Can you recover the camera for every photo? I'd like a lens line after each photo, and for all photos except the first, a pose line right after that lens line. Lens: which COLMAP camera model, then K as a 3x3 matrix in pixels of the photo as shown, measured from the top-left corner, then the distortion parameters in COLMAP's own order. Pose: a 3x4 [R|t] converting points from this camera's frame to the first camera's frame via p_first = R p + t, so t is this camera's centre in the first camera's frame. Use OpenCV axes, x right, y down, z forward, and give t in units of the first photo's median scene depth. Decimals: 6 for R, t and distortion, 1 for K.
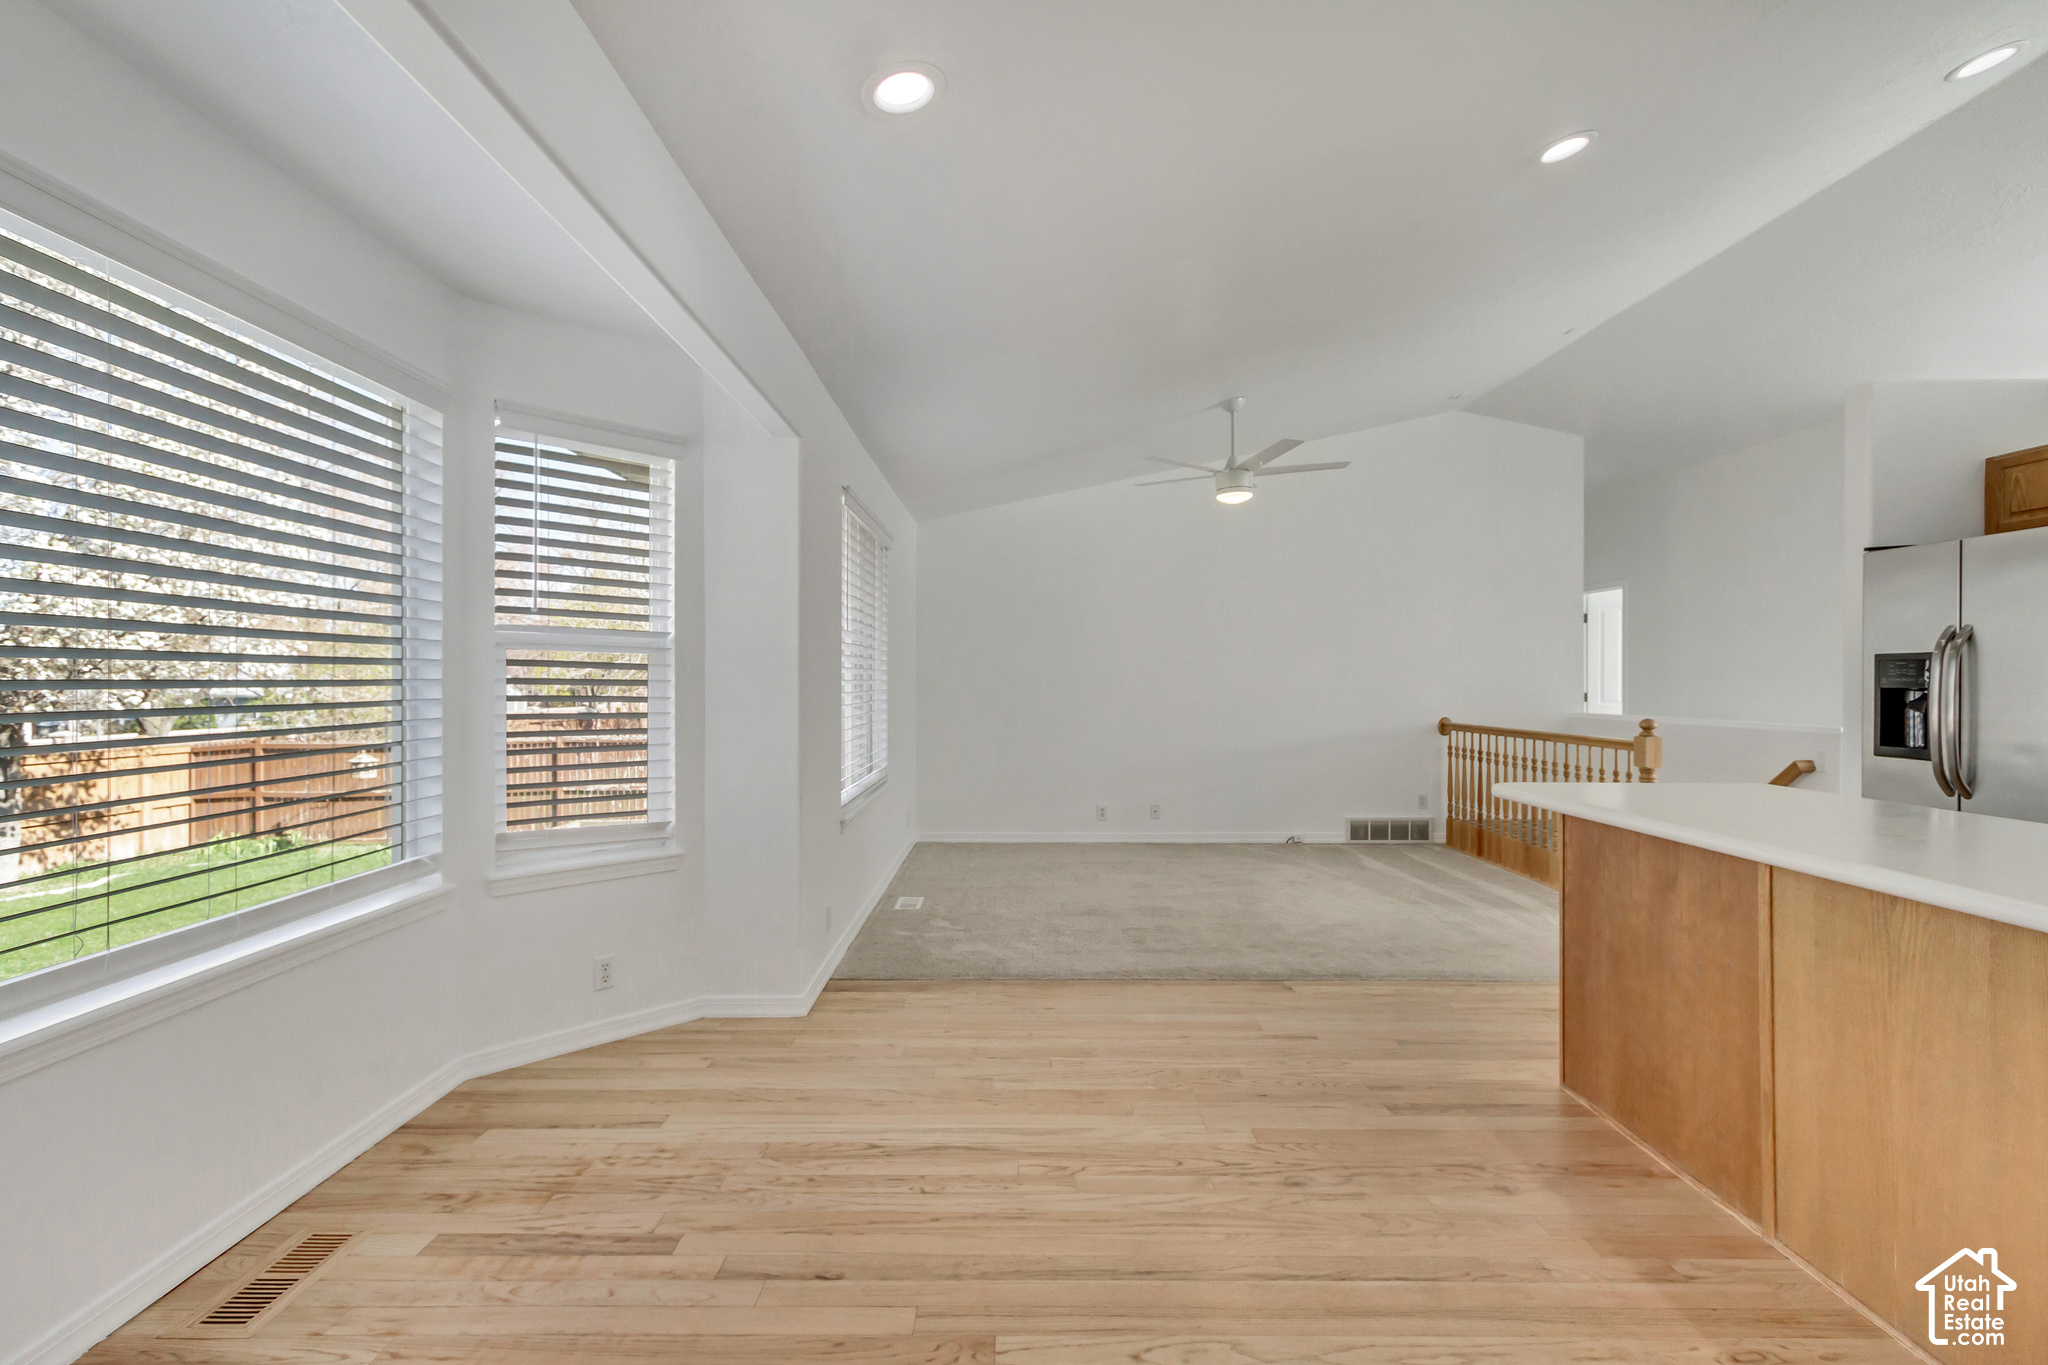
lens RADIAL K [[940.9, 0, 1024.0], [0, 940.9, 683.1], [0, 0, 1]] dist [-0.000689, -0.000620]
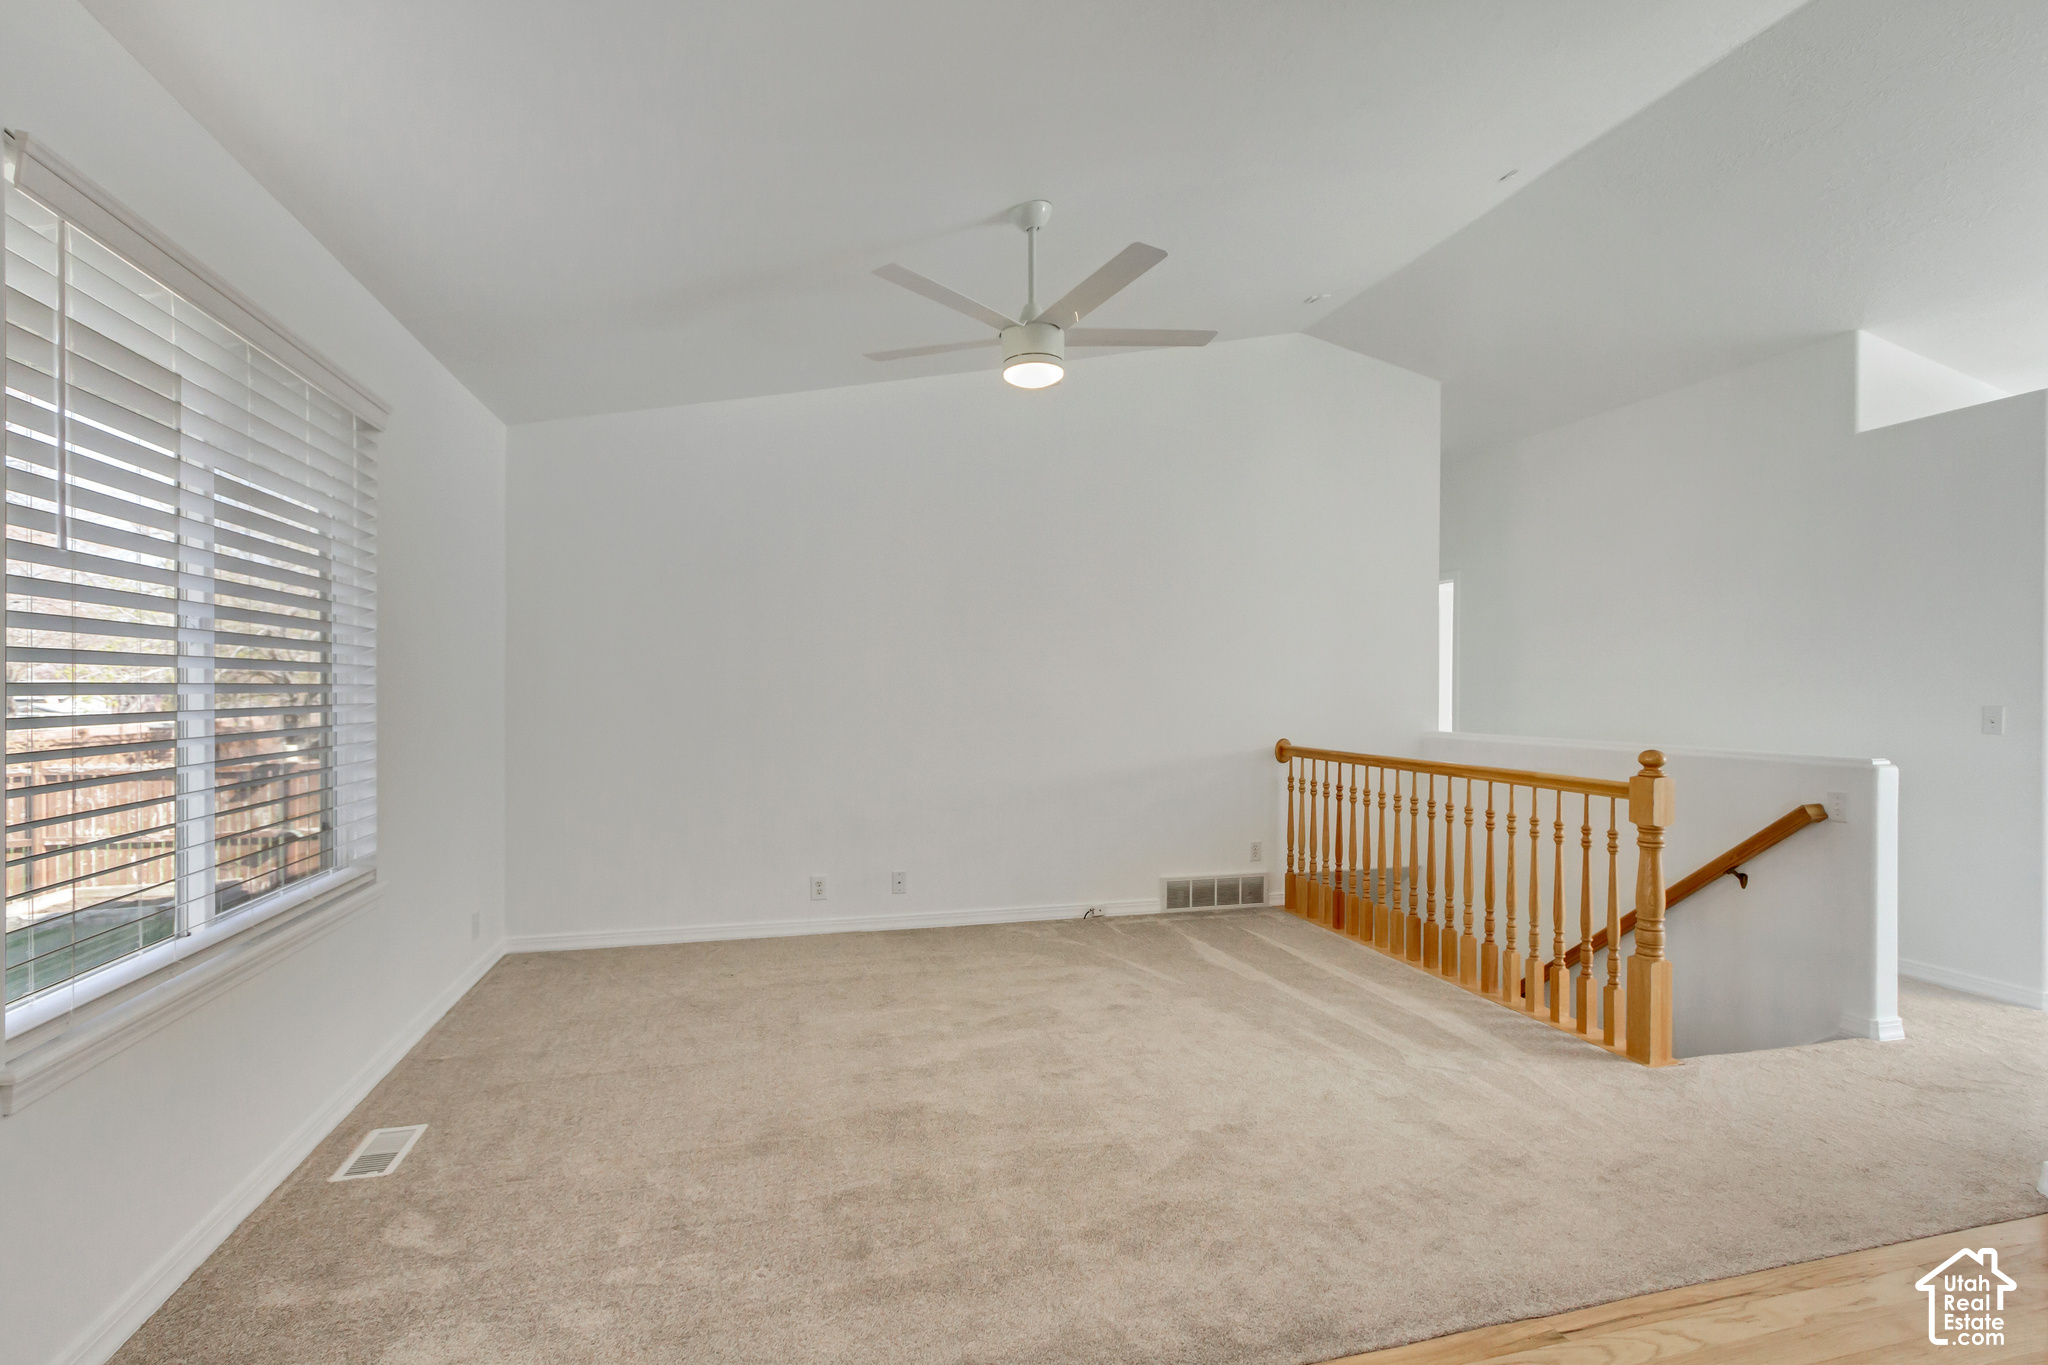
lens RADIAL K [[940.9, 0, 1025.6], [0, 940.9, 689.4], [0, 0, 1]] dist [-0.000689, -0.000620]
pose [[0.964313, 0.003203, 0.264745, 0.052389], [-0.002379, 0.999991, -0.003433, -0.000203], [-0.264754, 0.002681, 0.964312, 0.353357]]
